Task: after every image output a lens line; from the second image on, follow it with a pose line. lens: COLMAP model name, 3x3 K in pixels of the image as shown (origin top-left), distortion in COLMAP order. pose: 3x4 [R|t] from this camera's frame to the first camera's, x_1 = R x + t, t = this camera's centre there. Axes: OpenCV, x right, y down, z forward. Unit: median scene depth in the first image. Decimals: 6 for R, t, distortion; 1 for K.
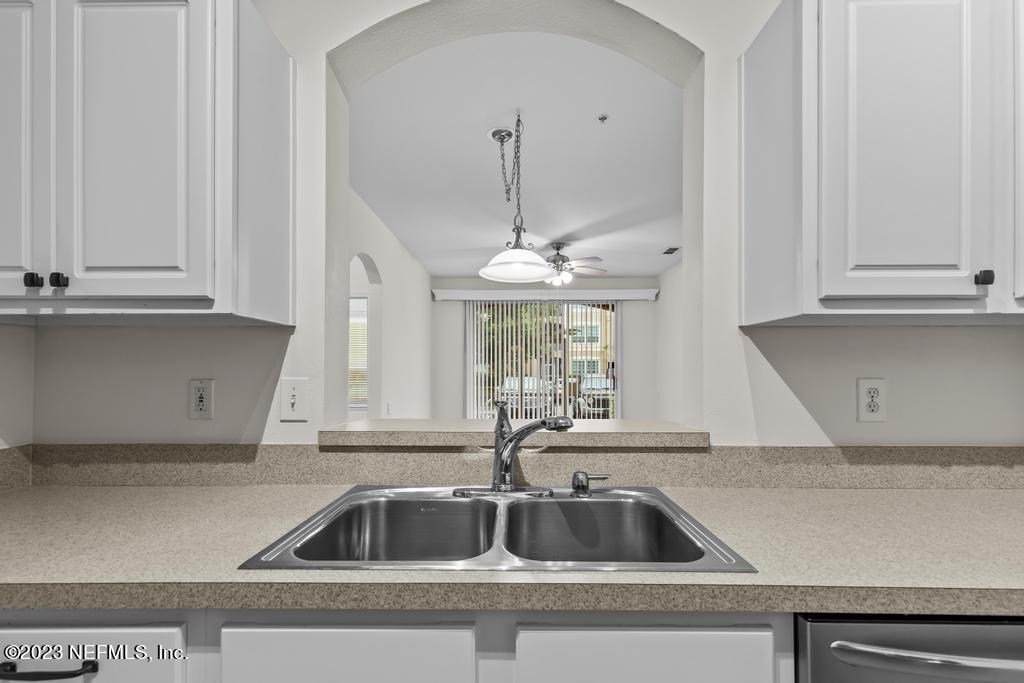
lens RADIAL K [[473.1, 0, 510.1], [0, 473.1, 374.6], [0, 0, 1]] dist [0.000054, 0.000009]
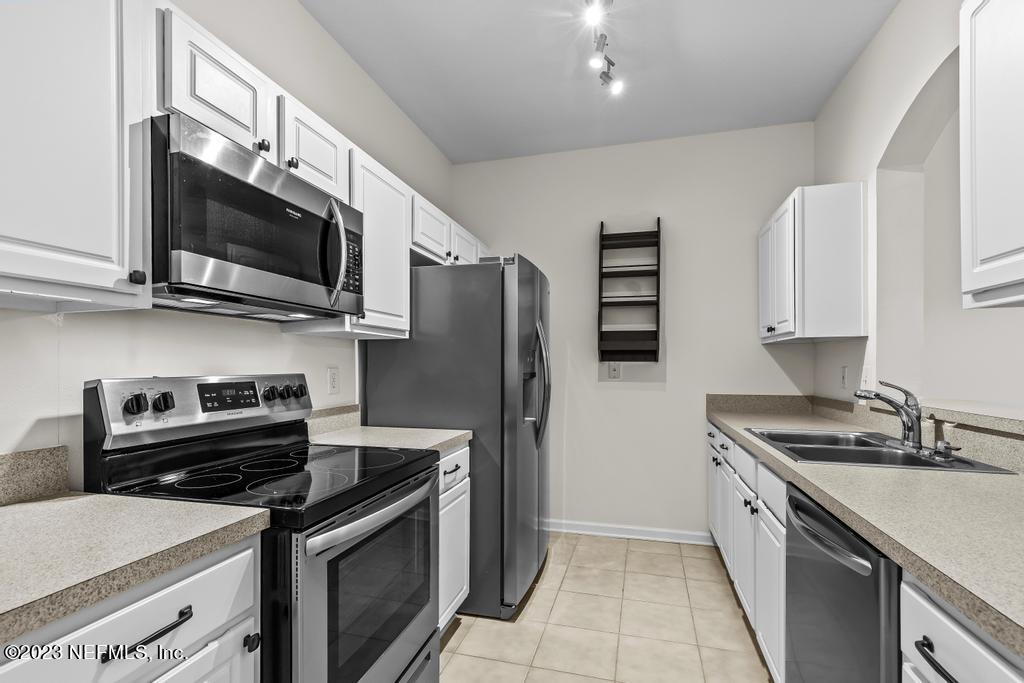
lens RADIAL K [[483.3, 0, 512.0], [0, 483.3, 341.5], [0, 0, 1]] dist [0.000874, 0.000185]
pose [[-0.245974, -0.045887, -0.968190, 0.893976], [-0.027221, 0.998812, -0.040422, 0.013240], [0.968894, 0.016412, -0.246931, 0.105200]]
